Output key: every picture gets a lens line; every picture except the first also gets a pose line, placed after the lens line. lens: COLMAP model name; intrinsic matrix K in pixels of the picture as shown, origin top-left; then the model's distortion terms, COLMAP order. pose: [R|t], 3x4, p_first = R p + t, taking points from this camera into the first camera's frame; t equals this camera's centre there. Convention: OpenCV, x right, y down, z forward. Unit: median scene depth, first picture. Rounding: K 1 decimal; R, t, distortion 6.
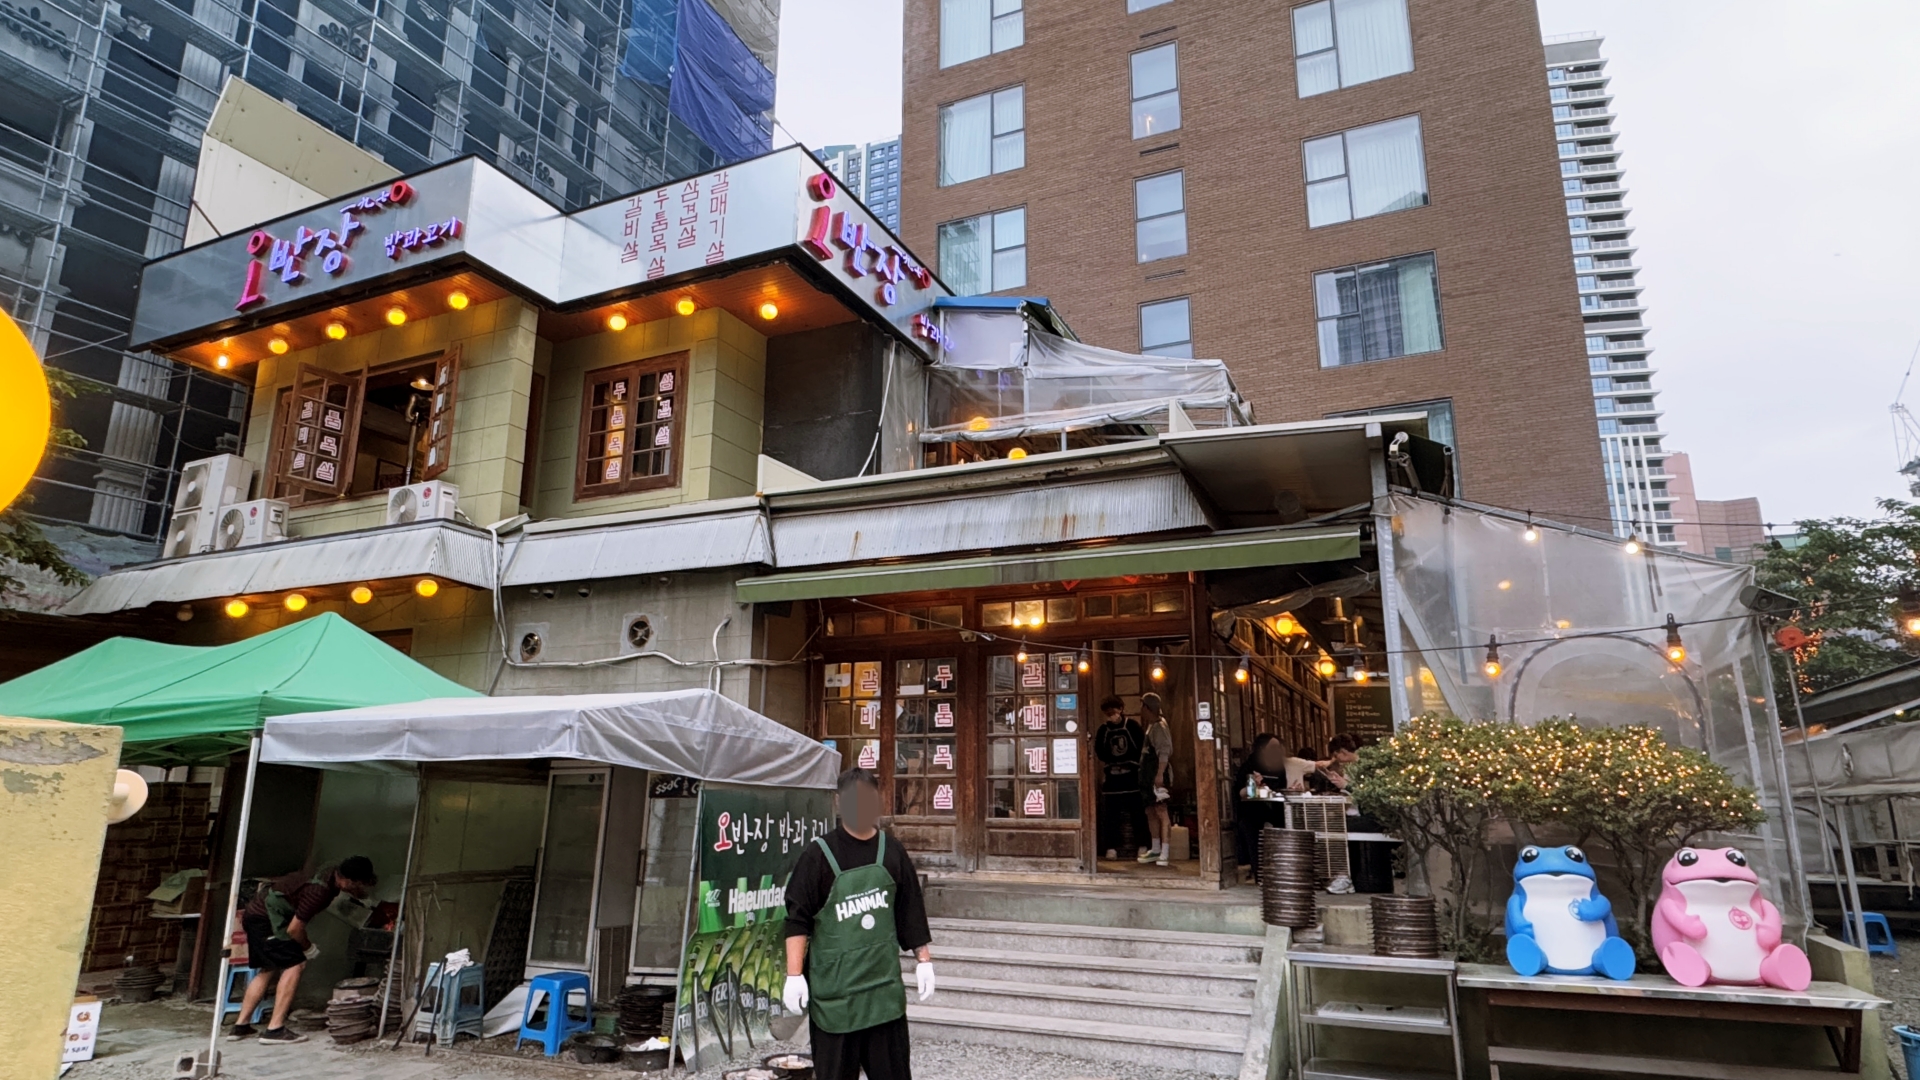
lens RADIAL K [[1077.7, 0, 960.0], [0, 1077.7, 540.0], [0, 0, 1]] dist [-0.004708, -0.000924]
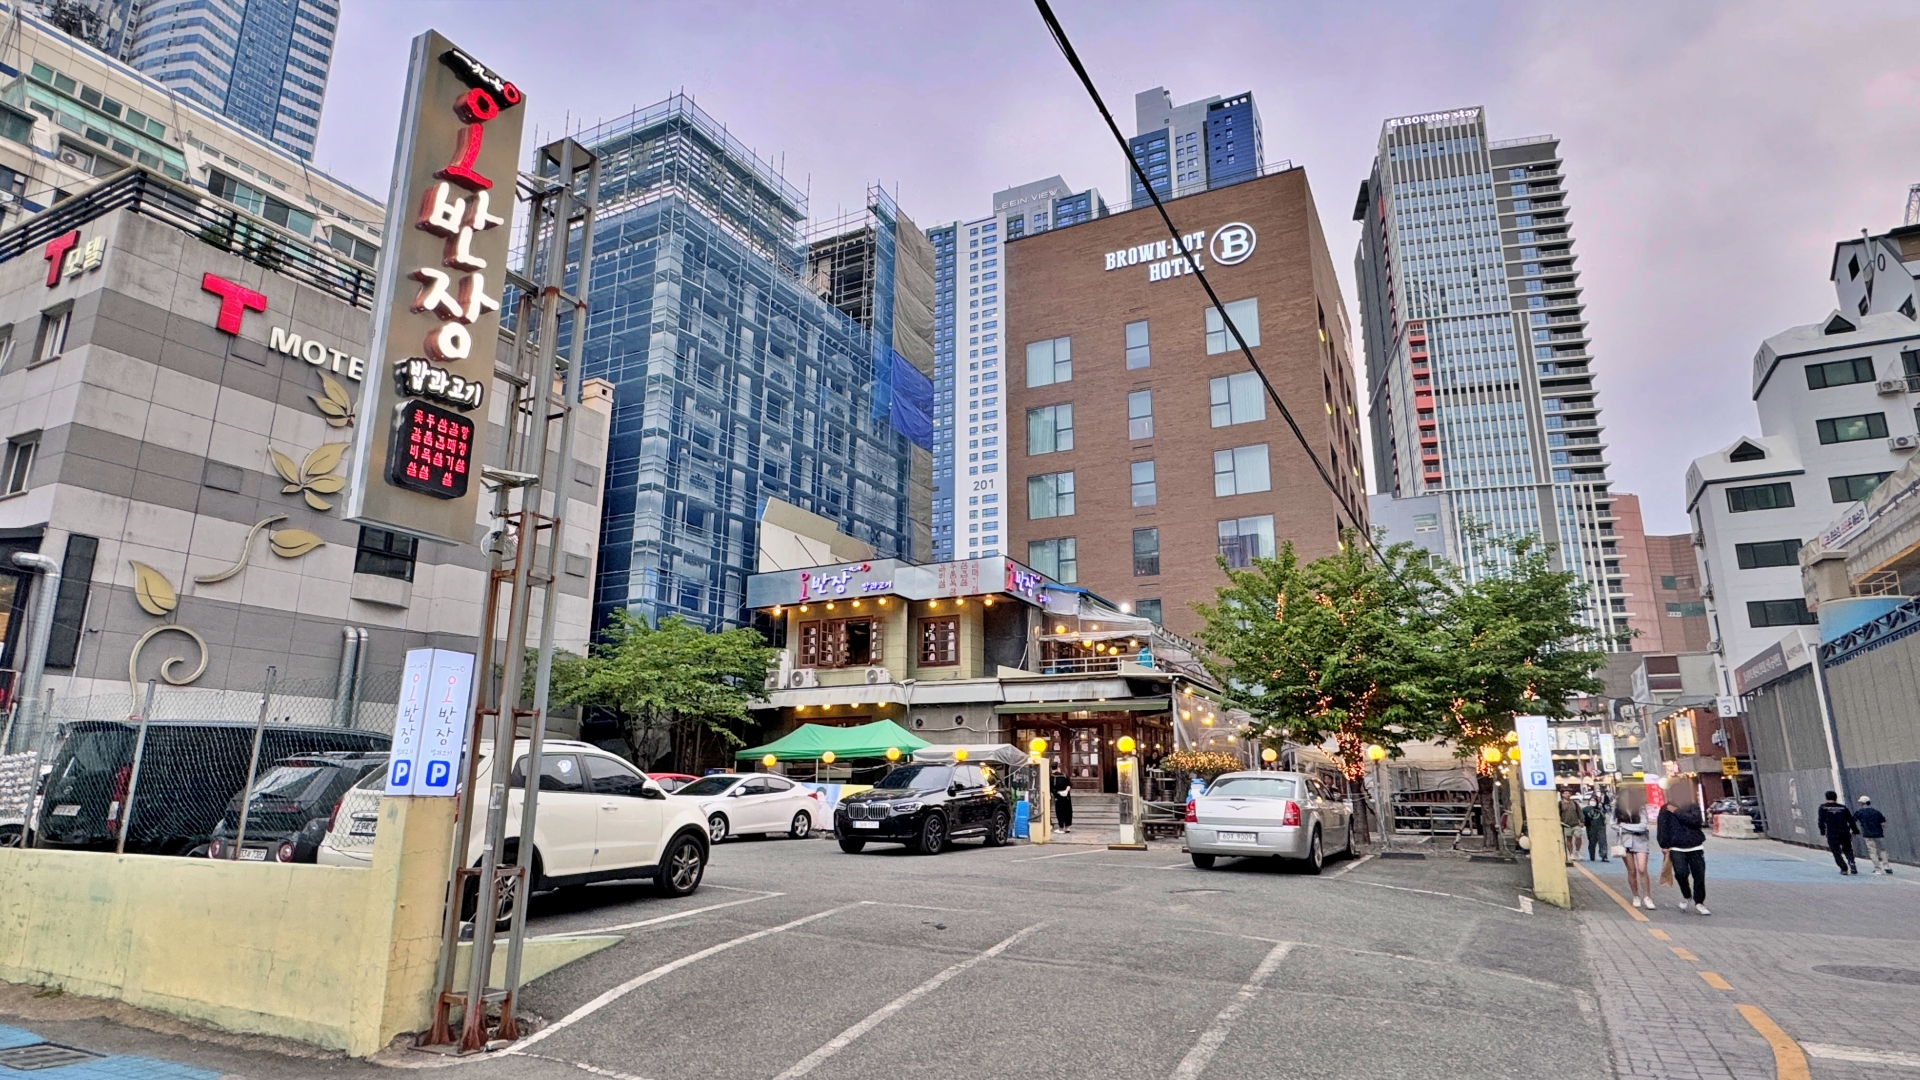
lens RADIAL K [[1035.0, 0, 960.0], [0, 1035.0, 540.0], [0, 0, 1]] dist [-0.002401, -0.000197]
pose [[0.999150, -0.010263, -0.039929, -0.133989], [0.009949, 0.999918, -0.008067, -0.334177], [0.040008, 0.007663, 0.999170, -1.629568]]
